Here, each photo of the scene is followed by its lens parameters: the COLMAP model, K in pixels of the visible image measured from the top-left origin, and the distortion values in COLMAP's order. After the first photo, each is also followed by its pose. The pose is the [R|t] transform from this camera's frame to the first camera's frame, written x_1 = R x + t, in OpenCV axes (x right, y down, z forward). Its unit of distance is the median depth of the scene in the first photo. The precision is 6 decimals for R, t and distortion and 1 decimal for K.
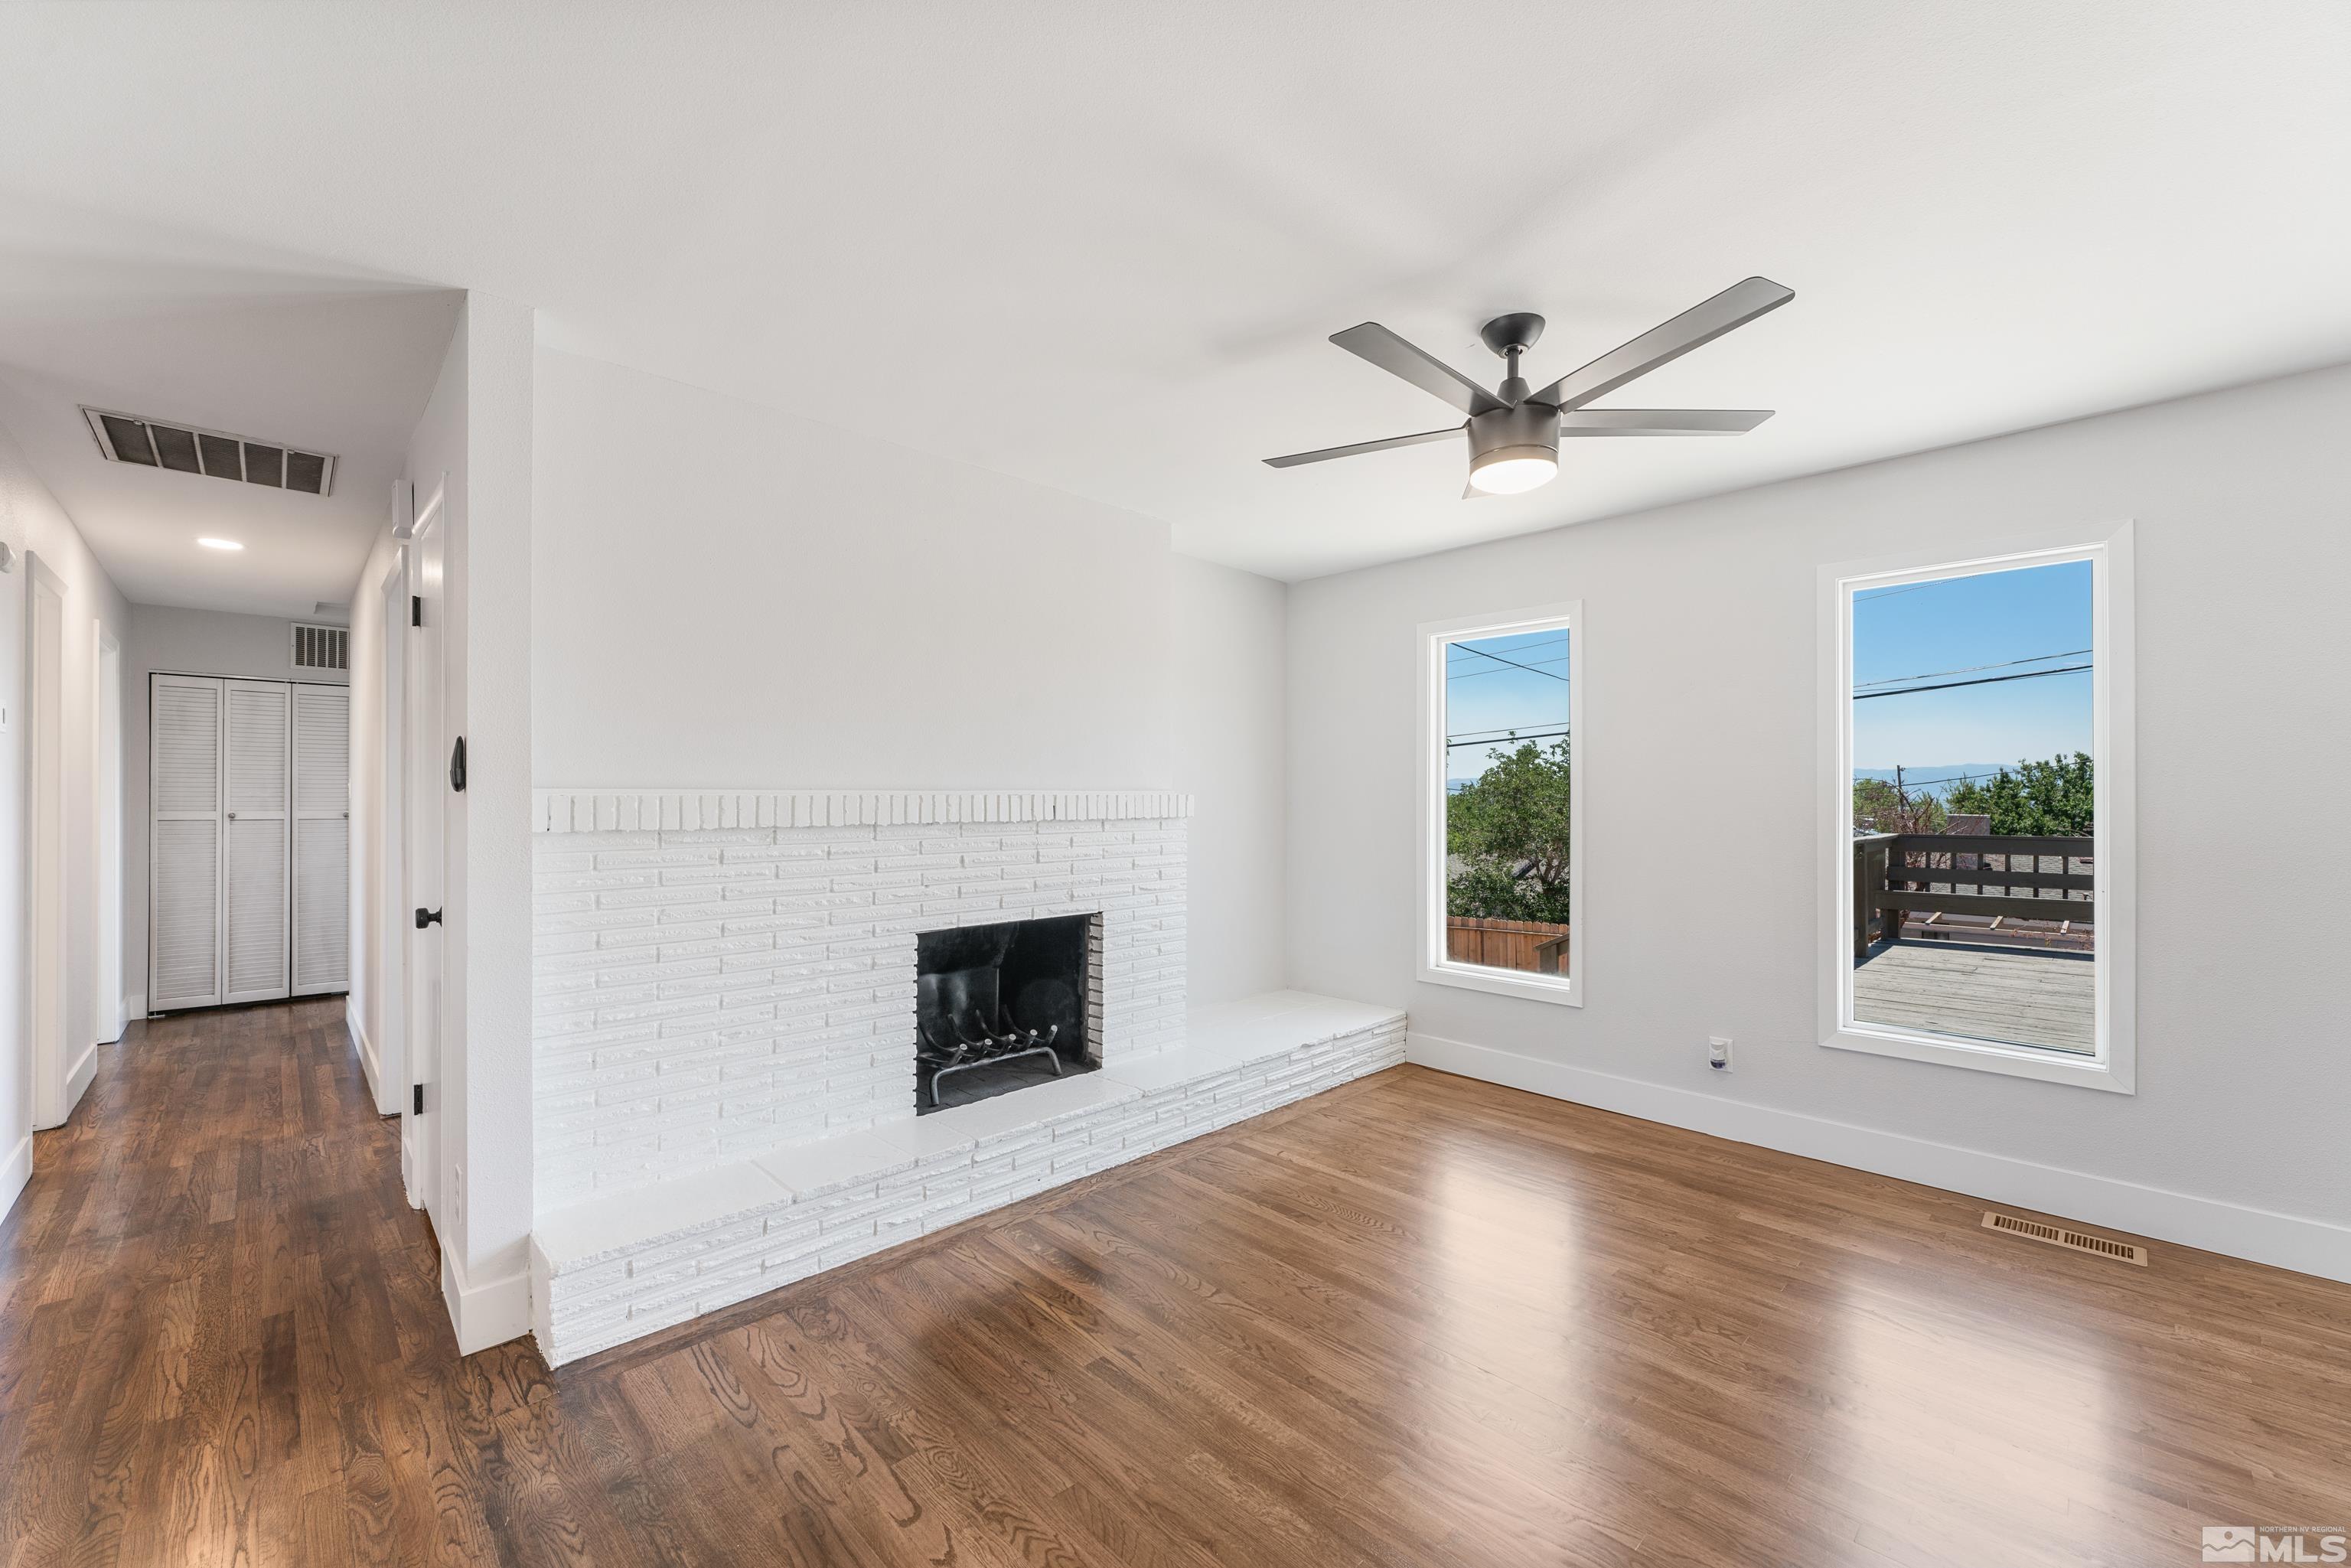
lens RADIAL K [[939.5, 0, 1173.3], [0, 939.5, 803.0], [0, 0, 1]] dist [0.002415, -0.000014]
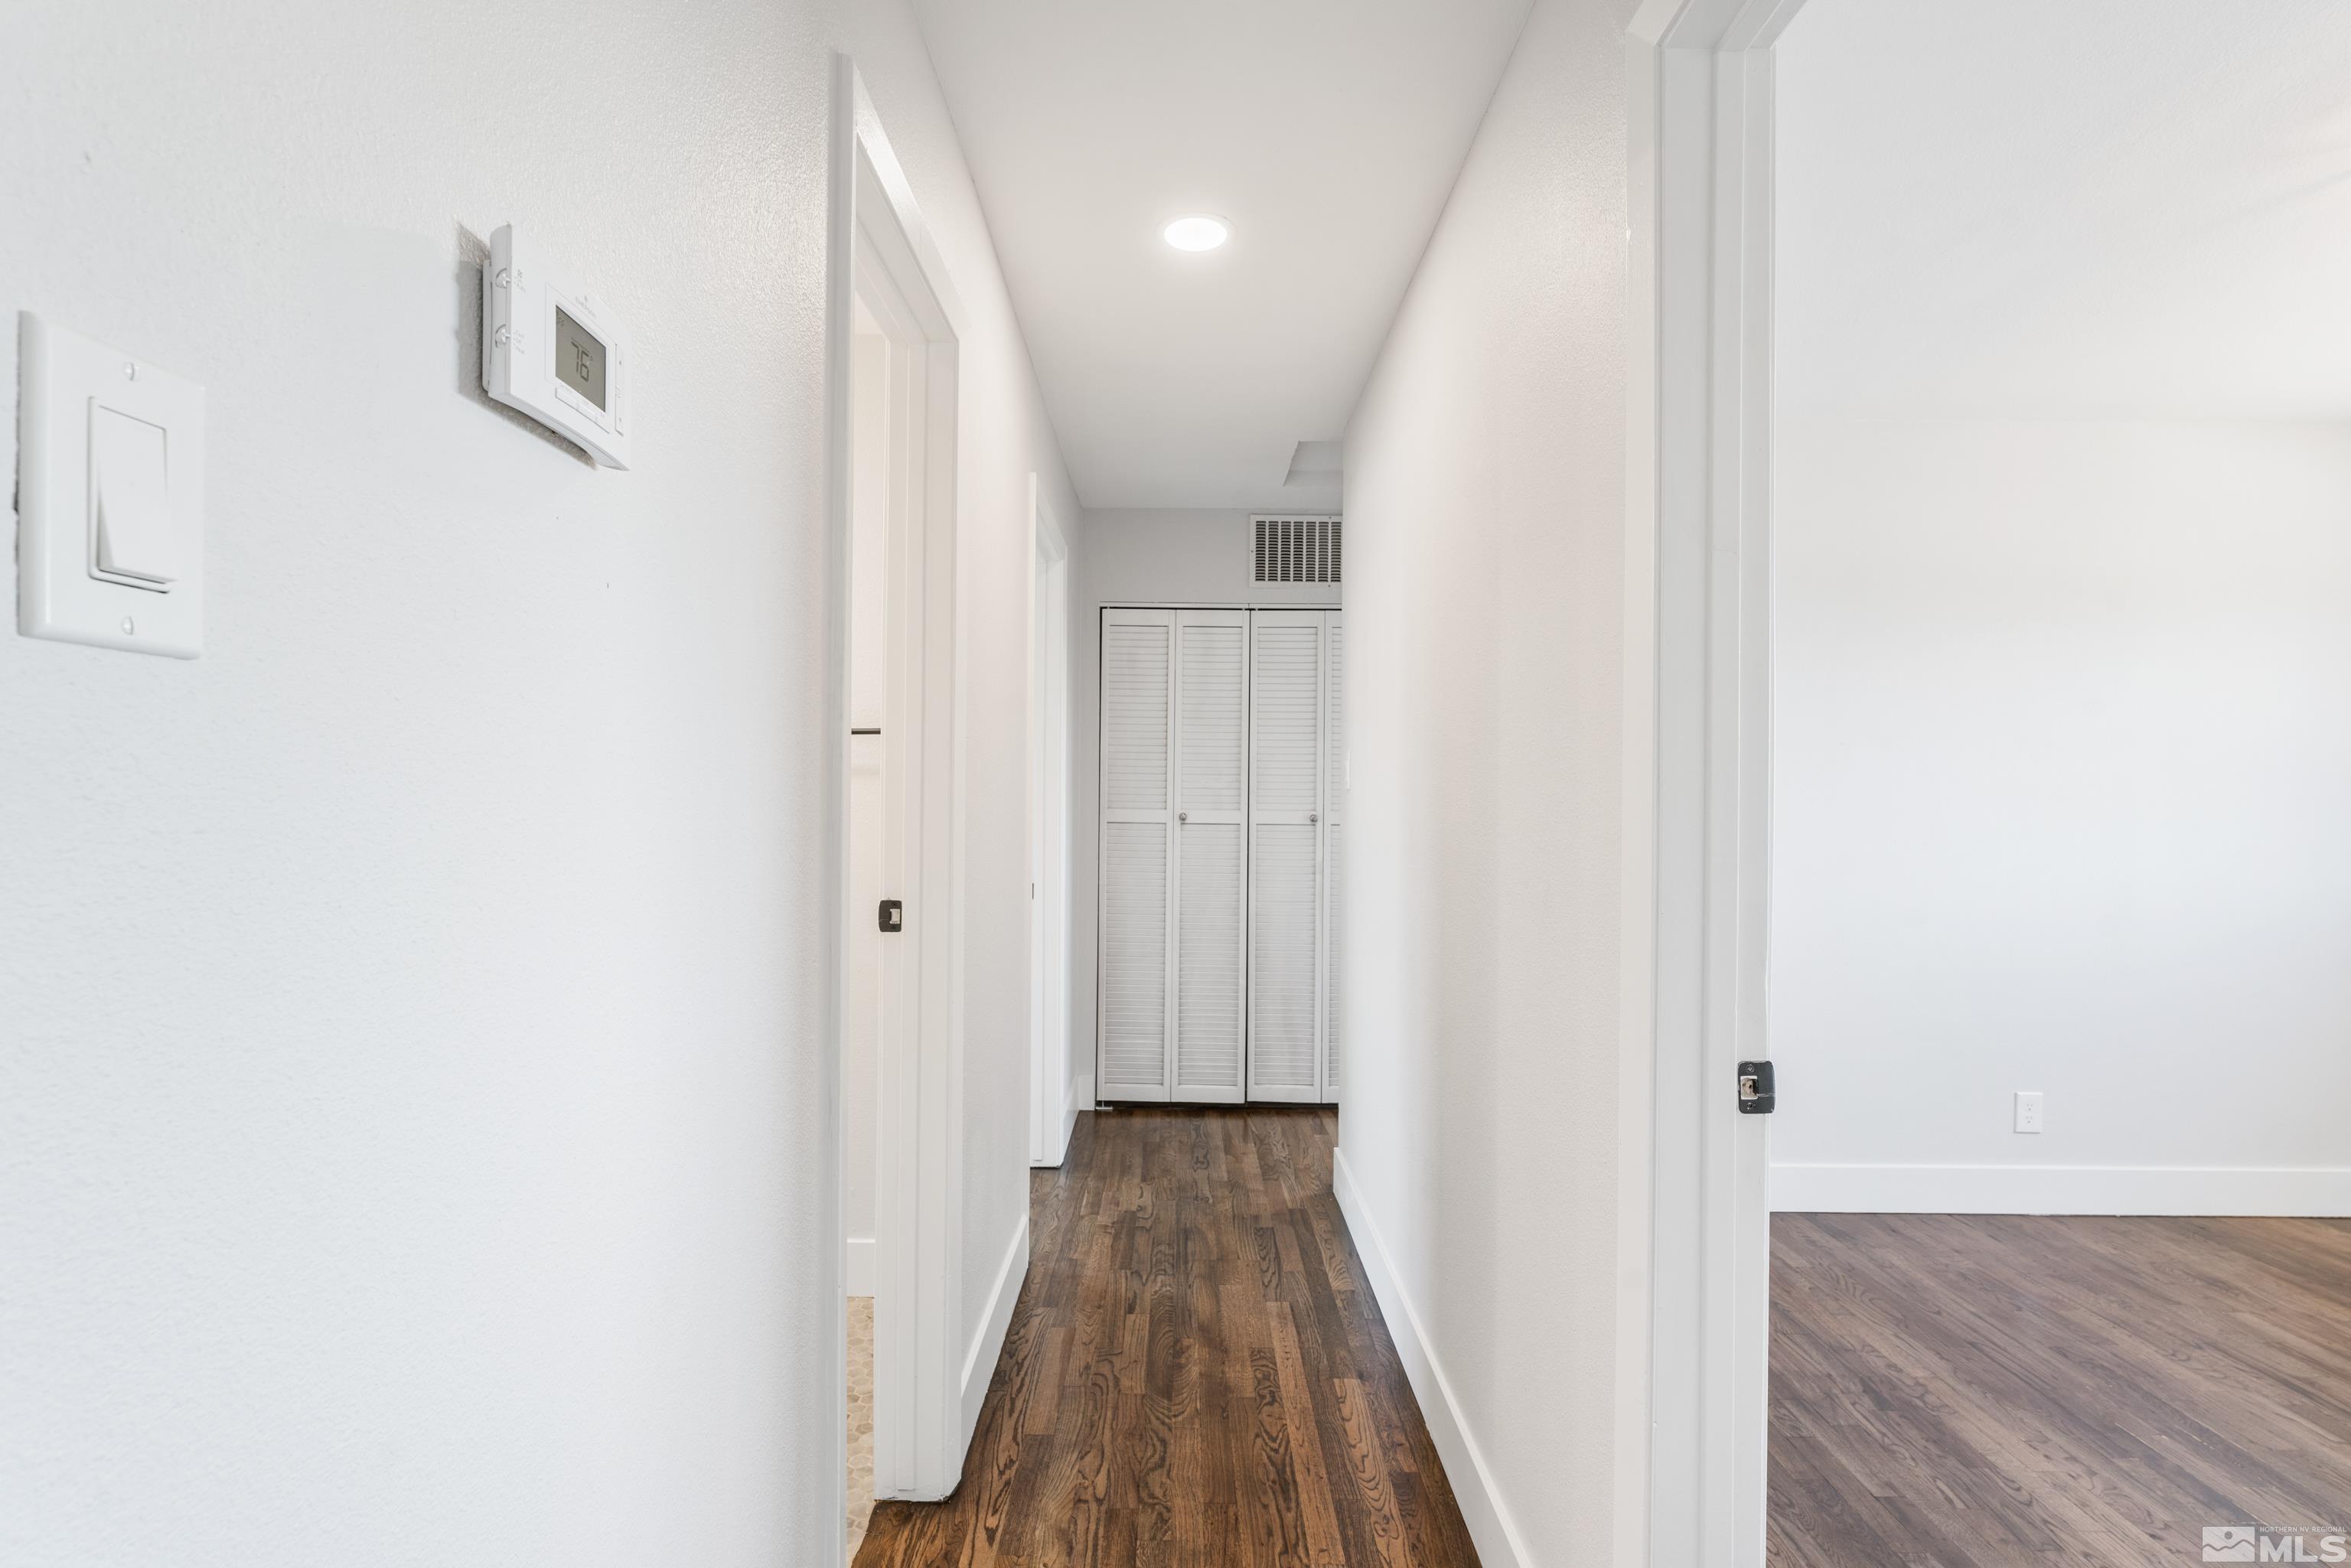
lens RADIAL K [[1119.3, 0, 1173.8], [0, 1119.3, 810.1], [0, 0, 1]] dist [-0.001233, -0.000947]
pose [[0.717835, 0.006900, -0.696179, -0.549710], [-0.005818, 0.999975, 0.003911, 0.006719], [0.696189, 0.001243, 0.717857, 0.518625]]
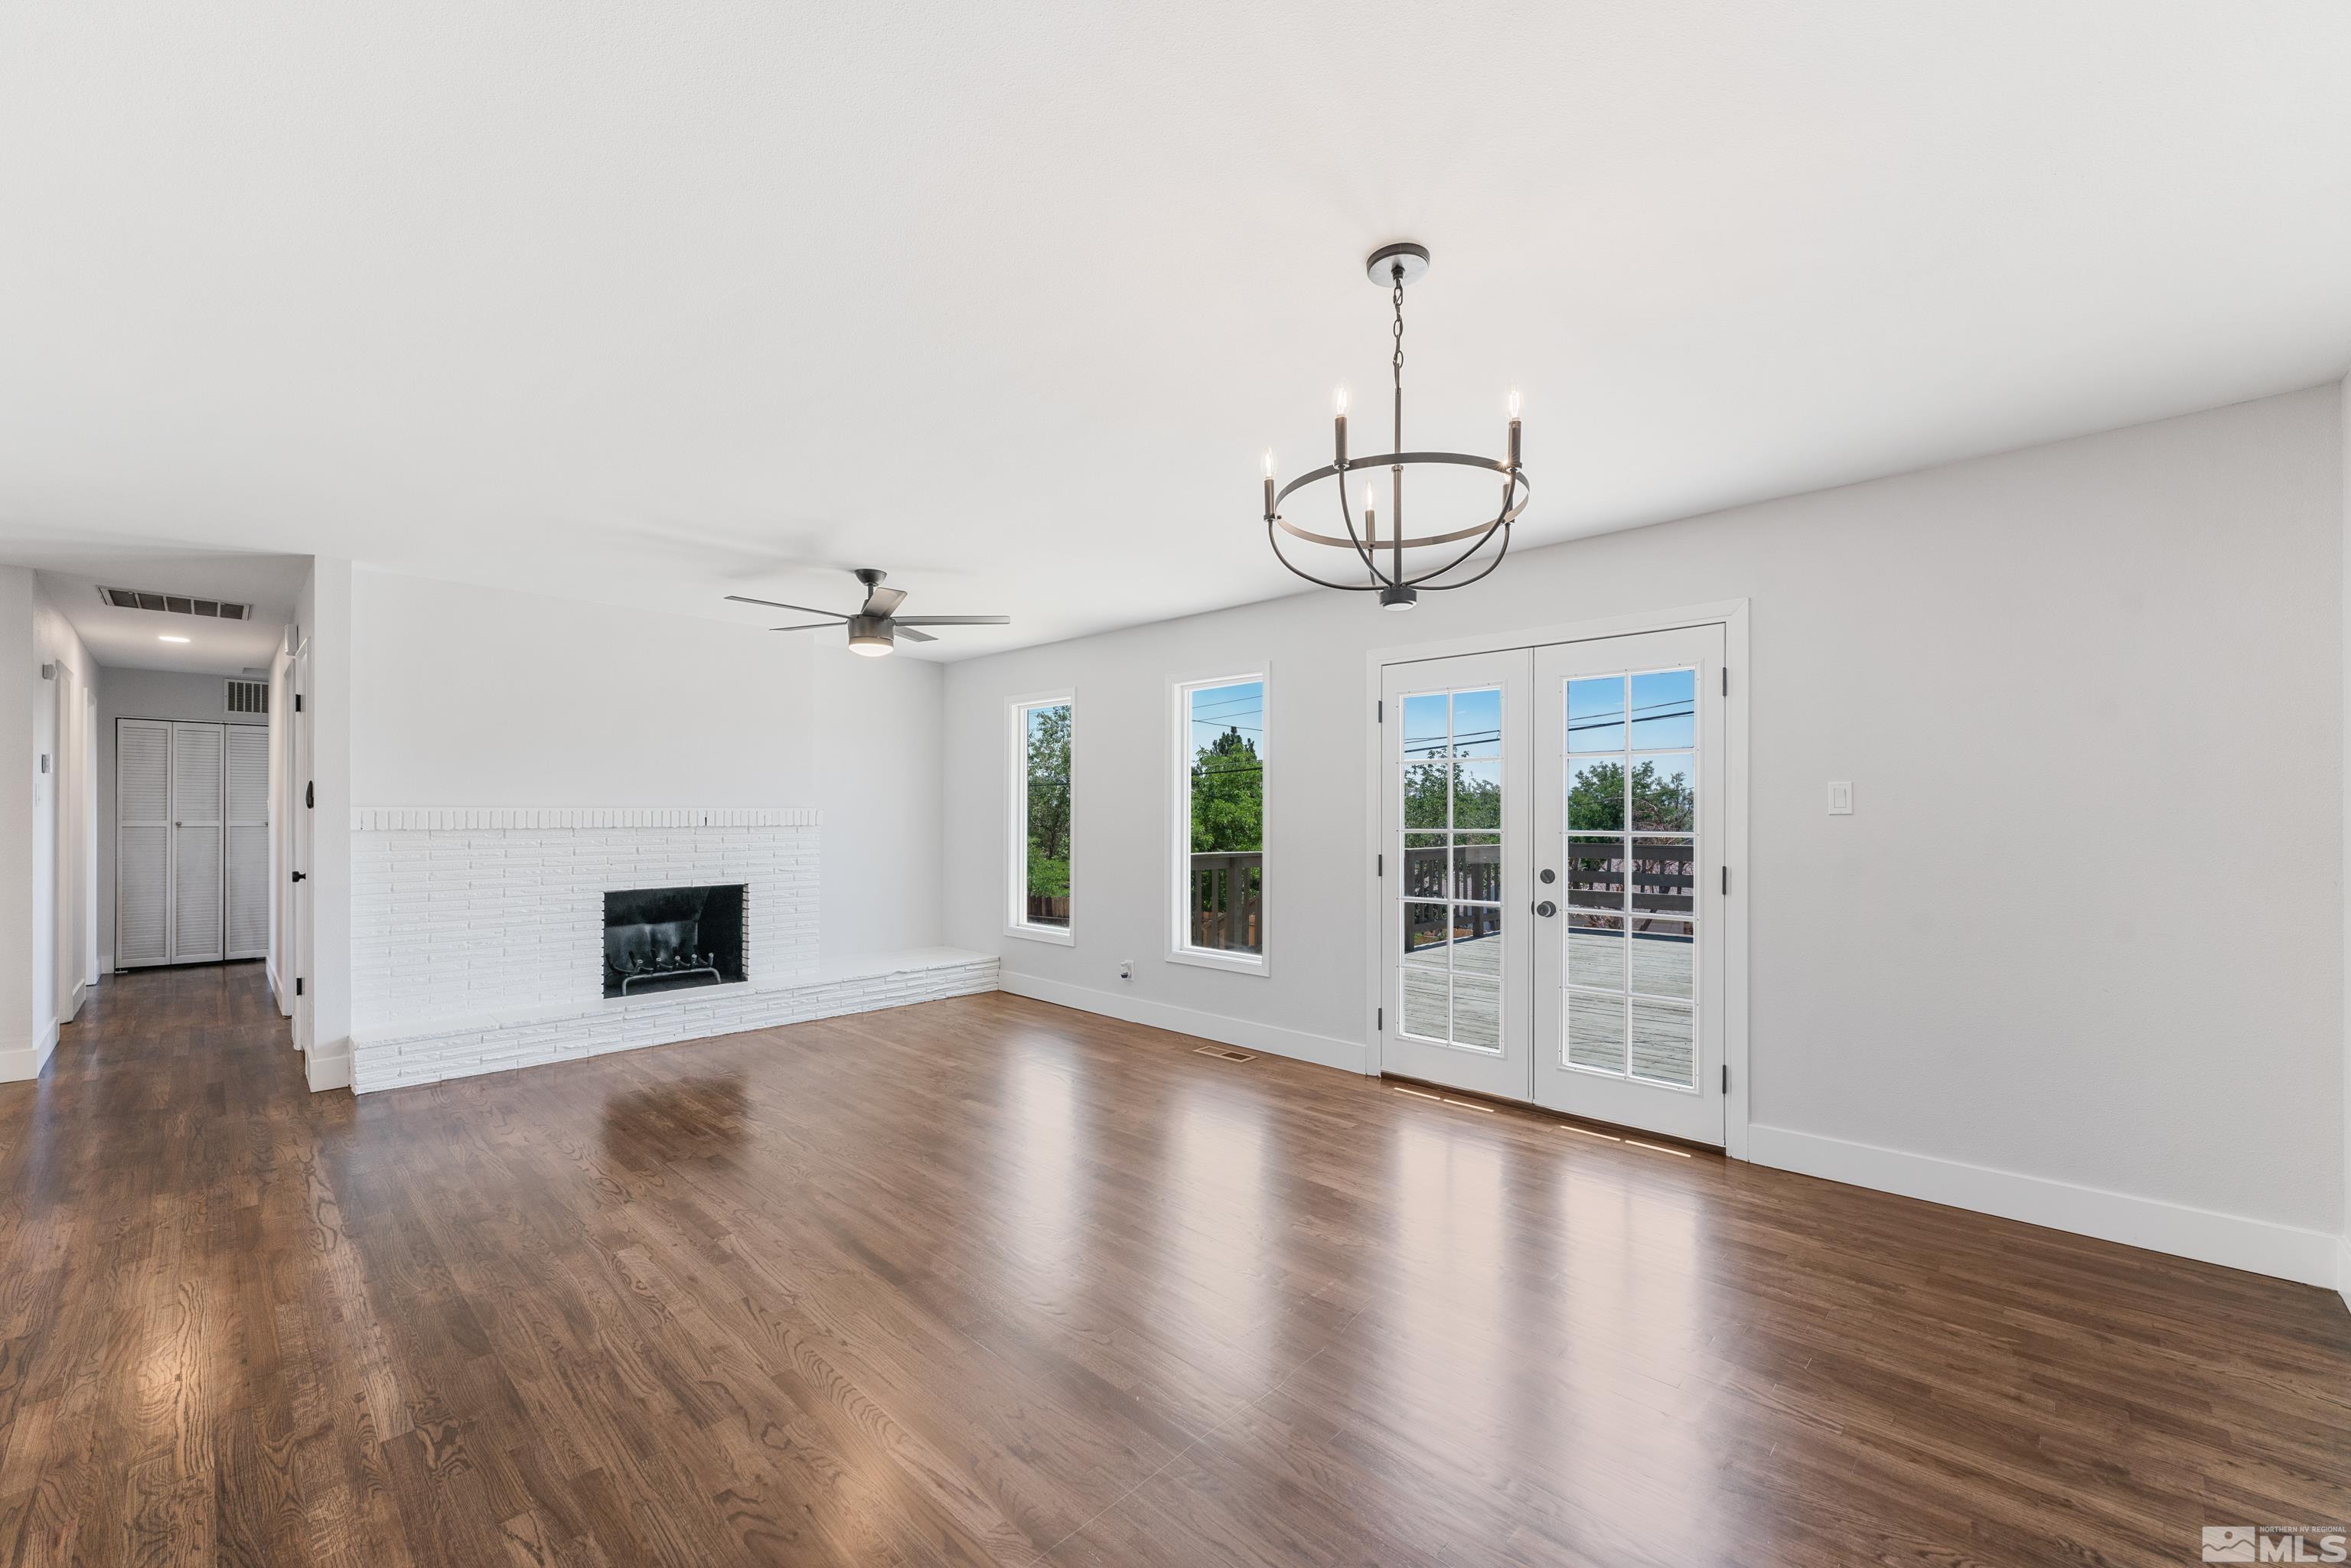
lens RADIAL K [[932.9, 0, 1178.7], [0, 932.9, 821.2], [0, 0, 1]] dist [-0.000982, -0.000243]
pose [[0.999082, 0.003149, 0.042723, 0.436043], [-0.003289, 0.999989, 0.003198, 0.000977], [-0.042712, -0.003336, 0.999082, -0.459467]]
